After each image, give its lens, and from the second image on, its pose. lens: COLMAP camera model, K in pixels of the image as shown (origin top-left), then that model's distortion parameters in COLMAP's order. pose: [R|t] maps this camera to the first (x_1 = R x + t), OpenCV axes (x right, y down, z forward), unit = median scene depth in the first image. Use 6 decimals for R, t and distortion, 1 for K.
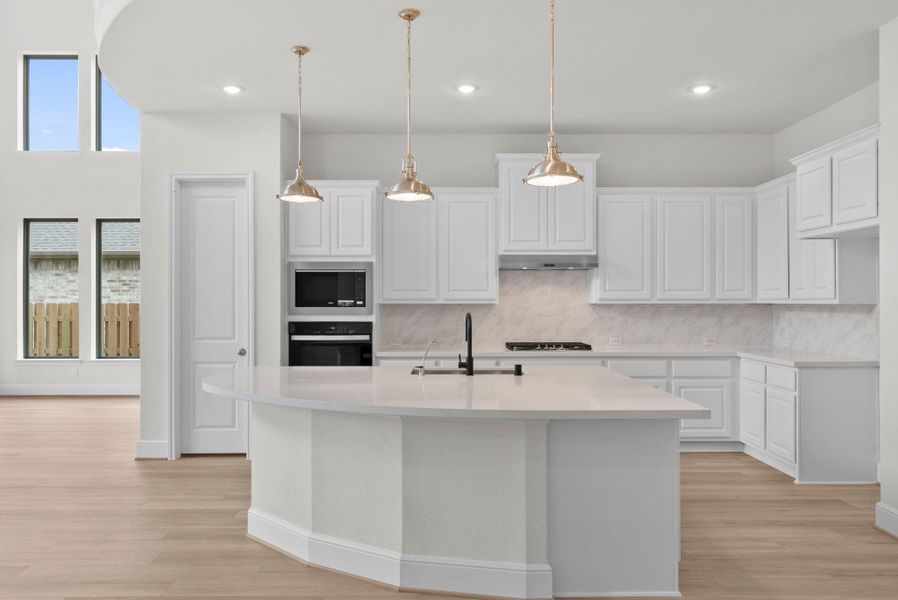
lens RADIAL K [[637.7, 0, 435.0], [0, 637.7, 301.2], [0, 0, 1]] dist [-0.001202, 0.006552]
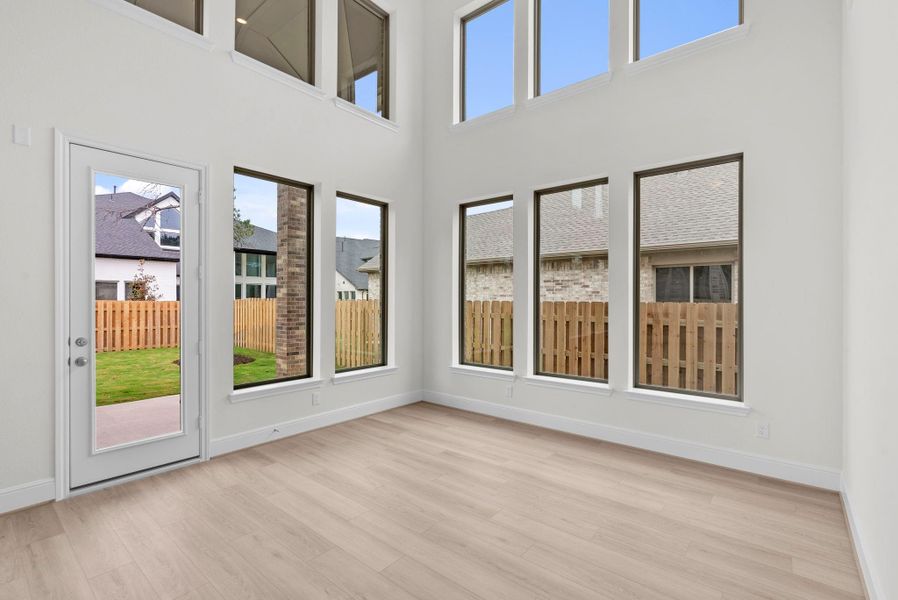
lens RADIAL K [[414.1, 0, 453.9], [0, 414.1, 301.6], [0, 0, 1]] dist [0.025336, 0.000349]
pose [[0.776120, 0.006815, -0.630548, -0.212151], [-0.003219, 0.999971, 0.006845, -0.000346], [0.630577, -0.003283, 0.776120, 0.402207]]
